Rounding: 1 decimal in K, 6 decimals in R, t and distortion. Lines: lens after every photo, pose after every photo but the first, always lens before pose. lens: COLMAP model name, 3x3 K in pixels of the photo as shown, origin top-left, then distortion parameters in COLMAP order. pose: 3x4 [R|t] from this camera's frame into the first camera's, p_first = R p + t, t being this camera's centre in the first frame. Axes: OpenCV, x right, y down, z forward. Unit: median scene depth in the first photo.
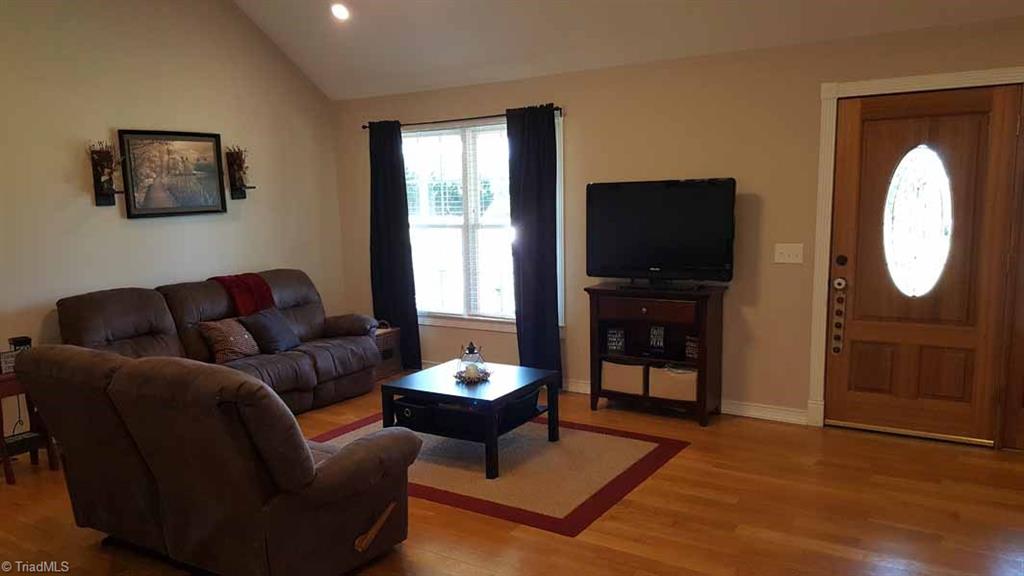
lens RADIAL K [[749.1, 0, 511.1], [0, 749.1, 306.4], [0, 0, 1]] dist [0.147237, -0.214400]
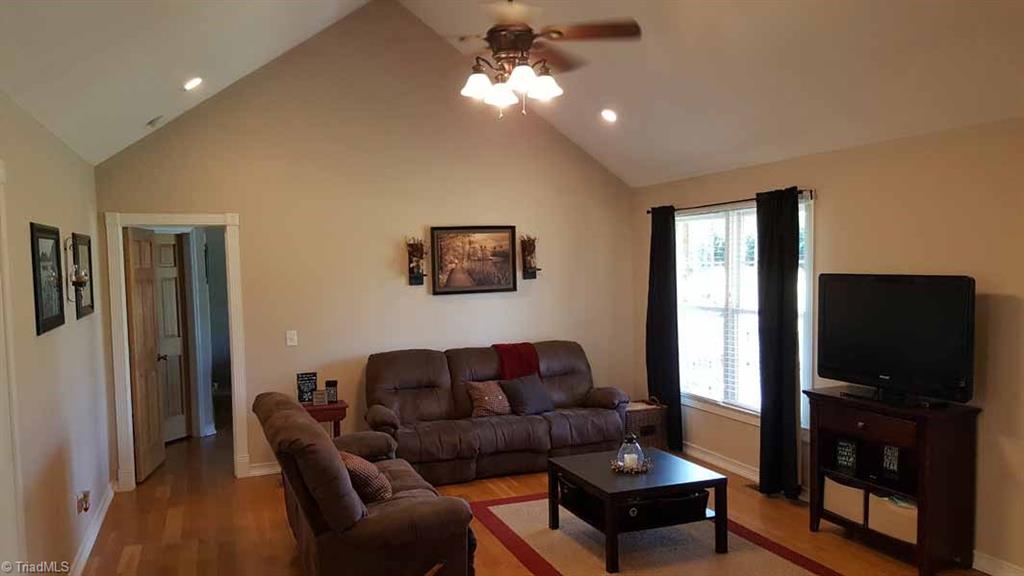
lens RADIAL K [[749.1, 0, 511.1], [0, 749.1, 306.4], [0, 0, 1]] dist [0.147237, -0.214400]
pose [[0.813679, 0.047226, -0.579394, 0.321235], [-0.091312, 0.994705, -0.047158, -0.046211], [0.574099, 0.091277, 0.813683, 0.052404]]
